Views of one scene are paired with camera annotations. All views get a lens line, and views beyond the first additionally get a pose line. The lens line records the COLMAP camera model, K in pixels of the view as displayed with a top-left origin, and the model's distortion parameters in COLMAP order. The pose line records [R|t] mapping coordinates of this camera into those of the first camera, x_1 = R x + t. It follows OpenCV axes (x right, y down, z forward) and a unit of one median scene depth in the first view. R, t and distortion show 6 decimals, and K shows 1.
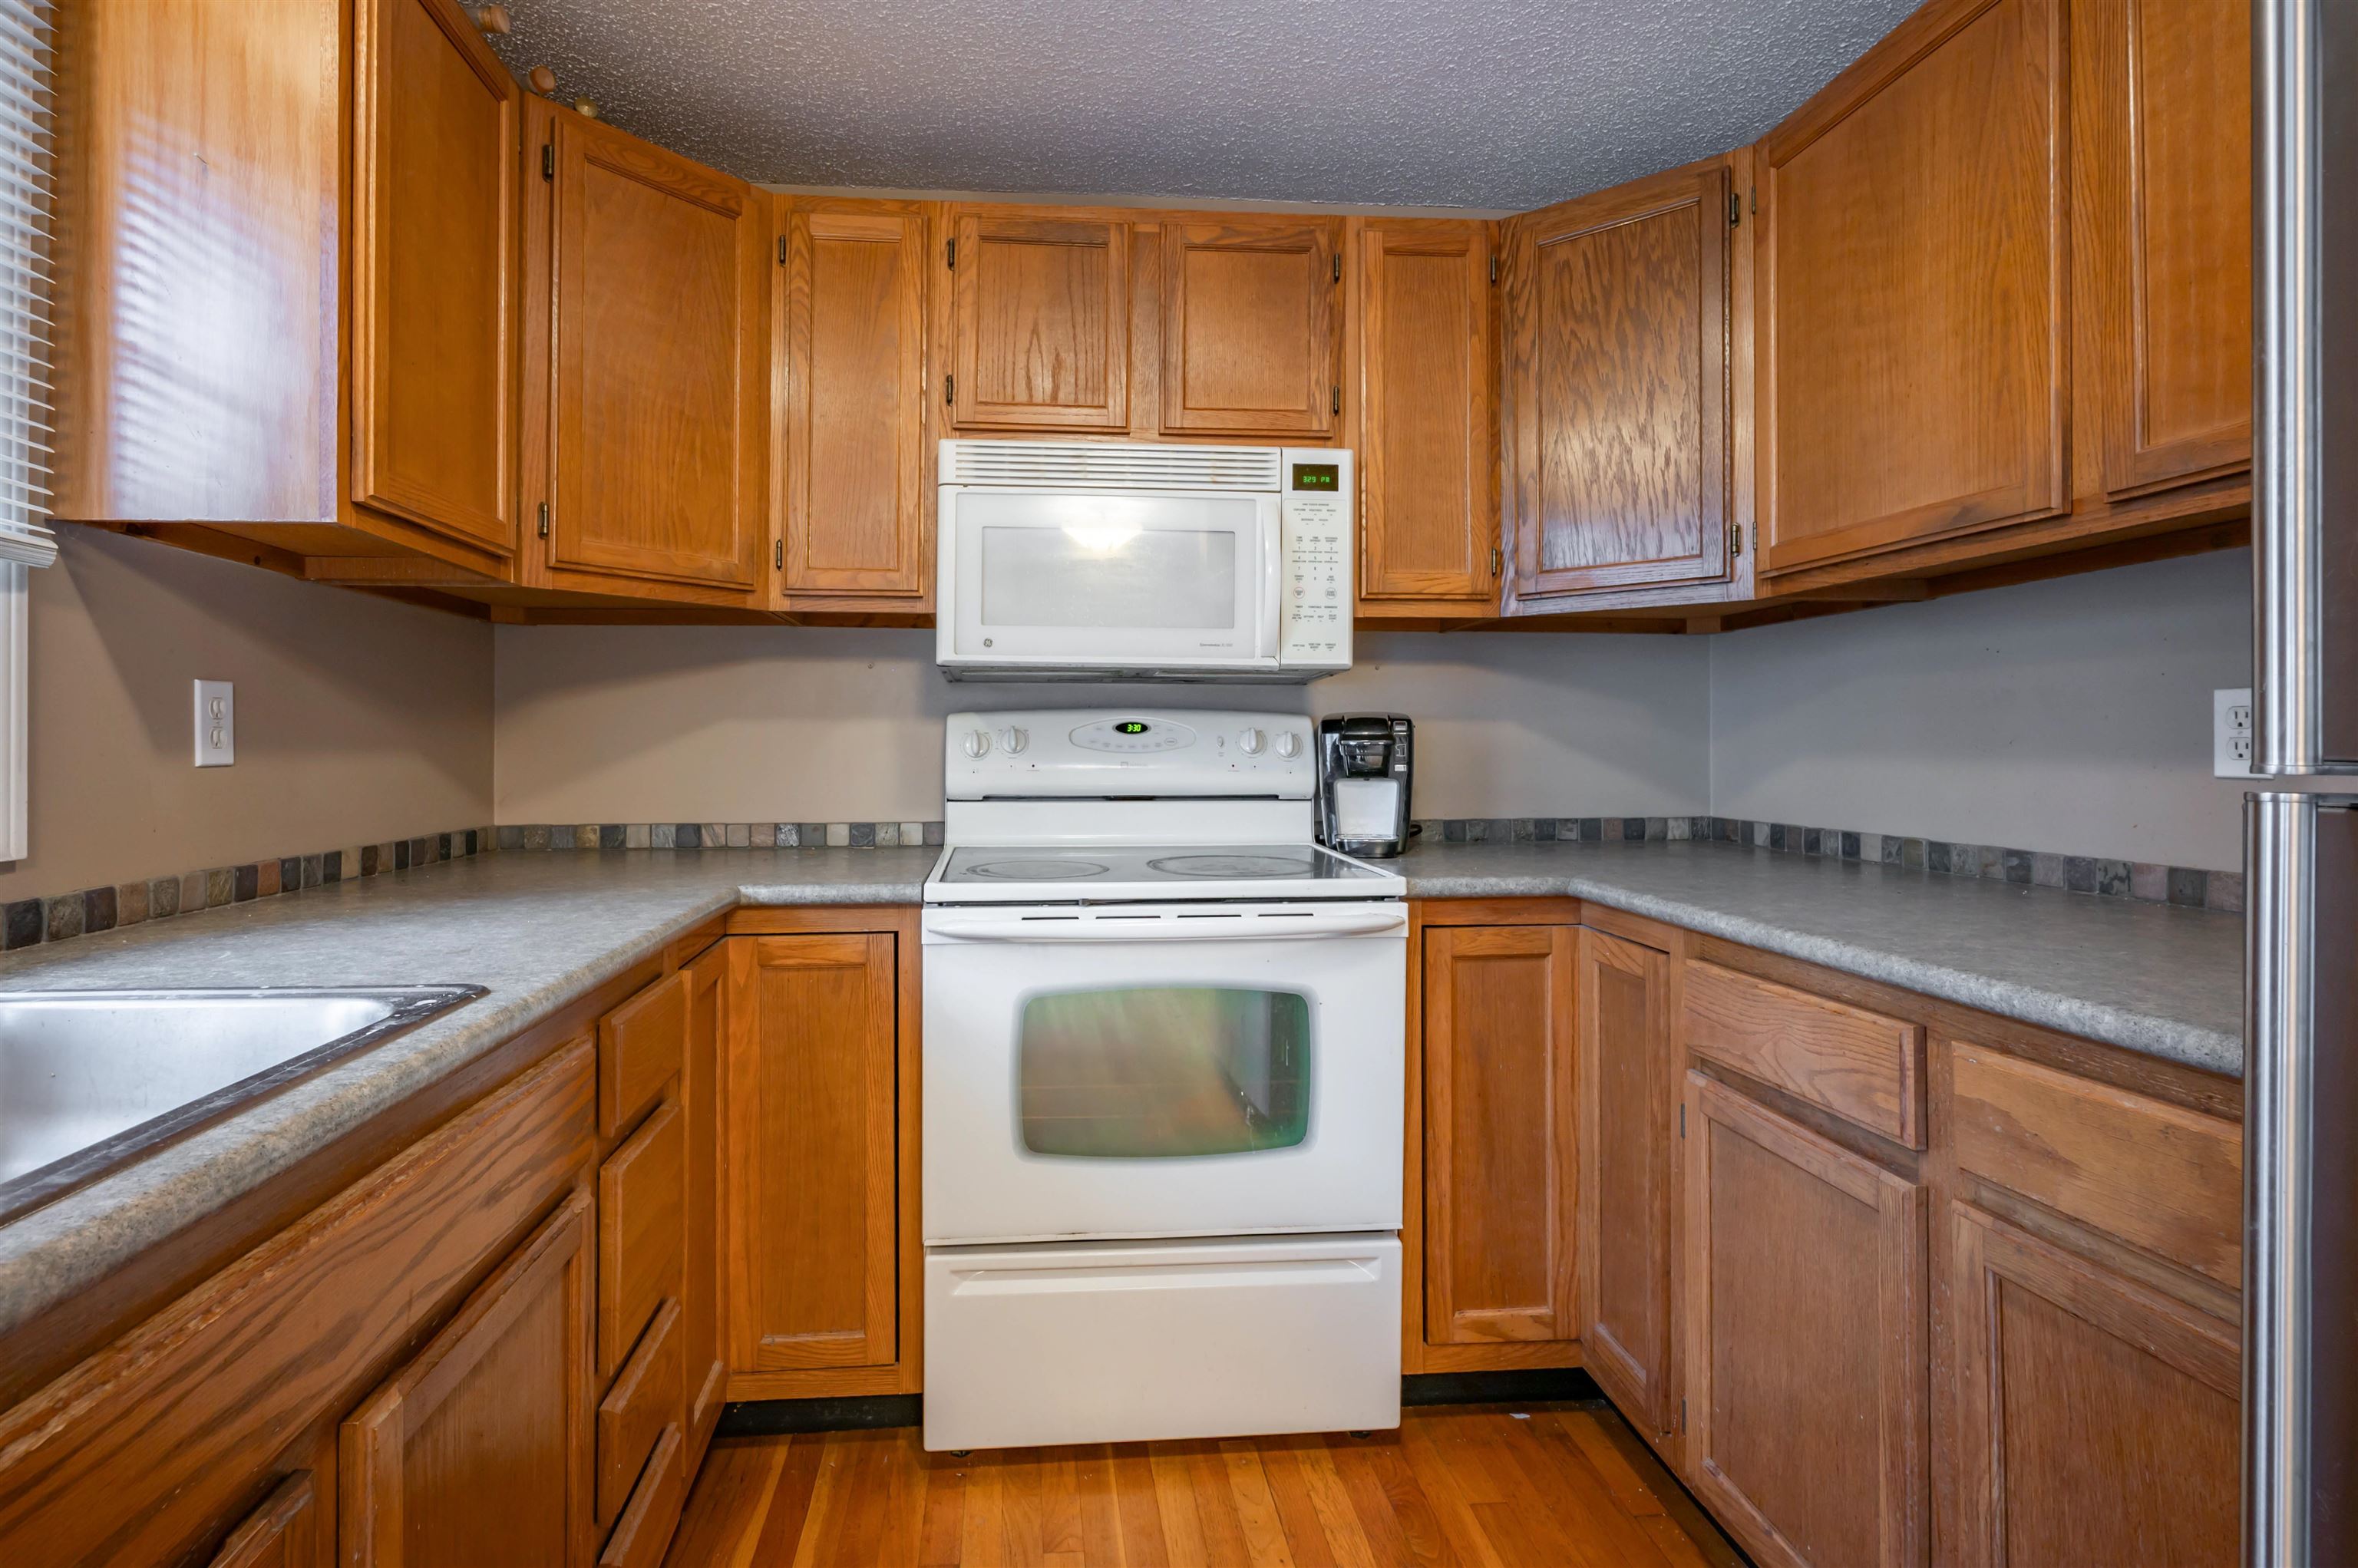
lens RADIAL K [[1165.8, 0, 1115.0], [0, 1165.8, 737.7], [0, 0, 1]] dist [-0.005478, 0.001851]
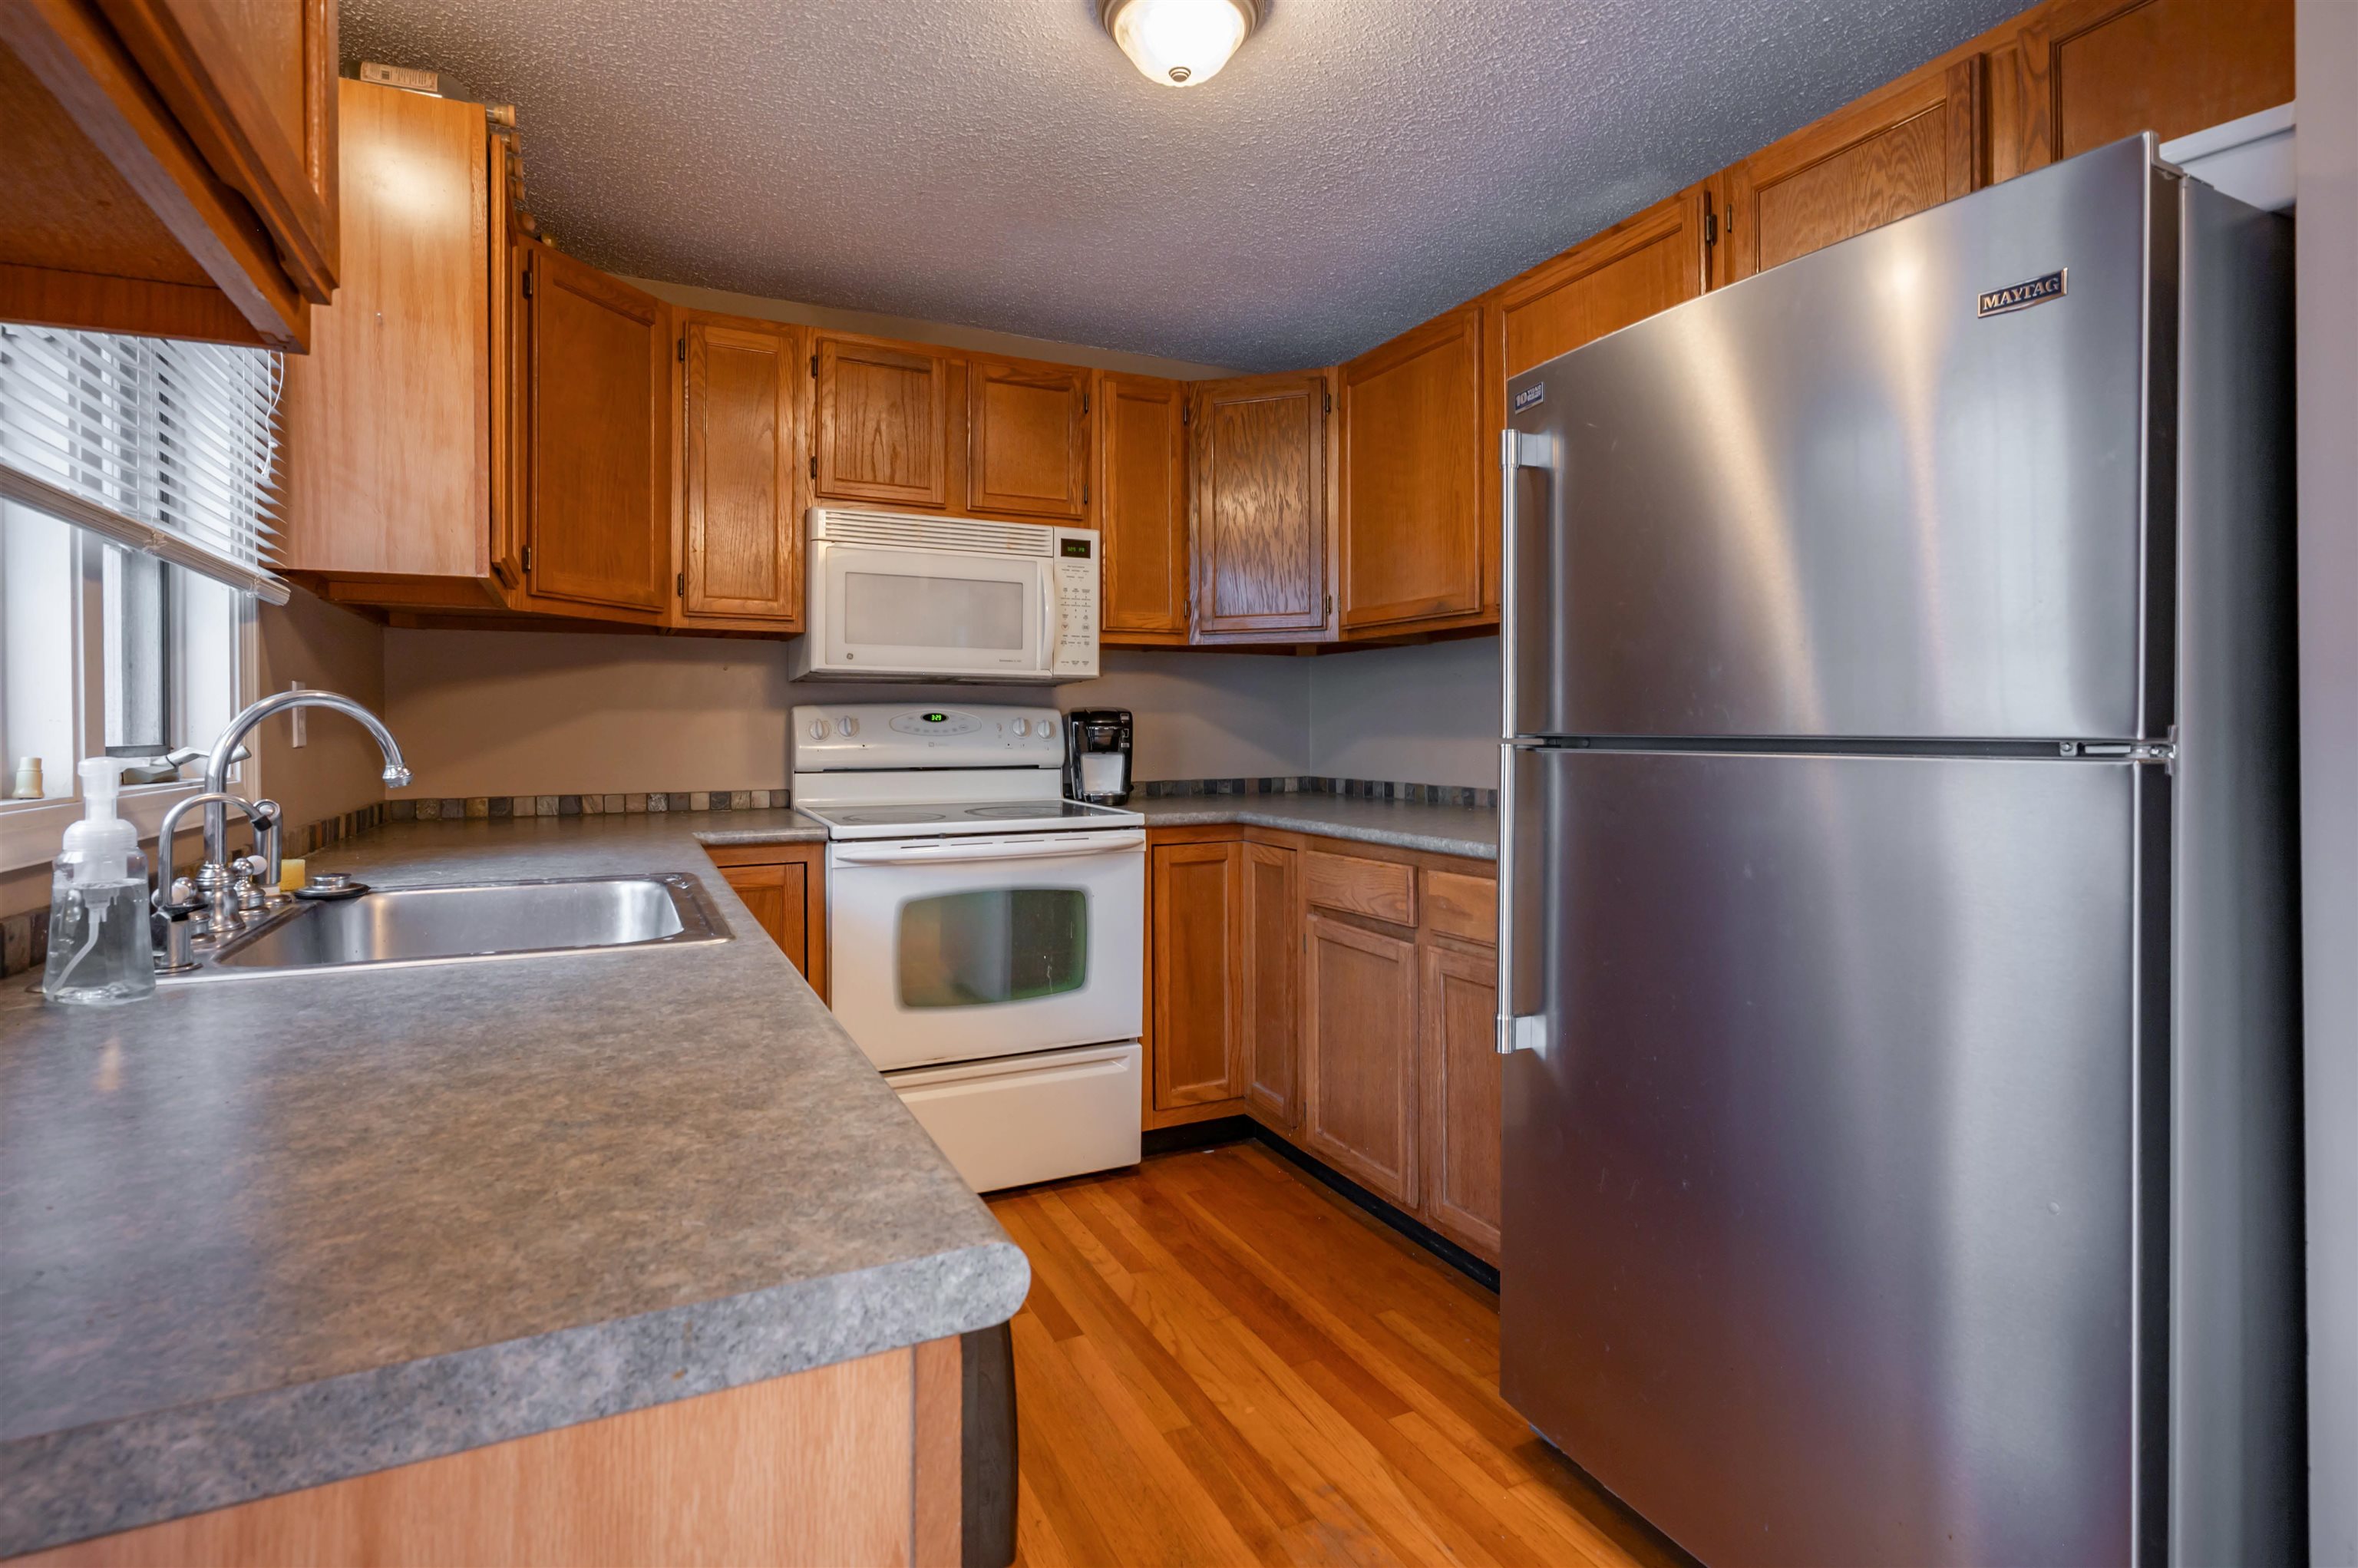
lens RADIAL K [[1165.8, 0, 1179.0], [0, 1165.8, 730.0], [0, 0, 1]] dist [-0.005478, 0.001851]
pose [[0.928843, -0.002005, 0.370468, -0.286743], [-0.000111, 0.999984, 0.005689, -0.002133], [-0.370473, -0.005326, 0.928828, -0.474625]]
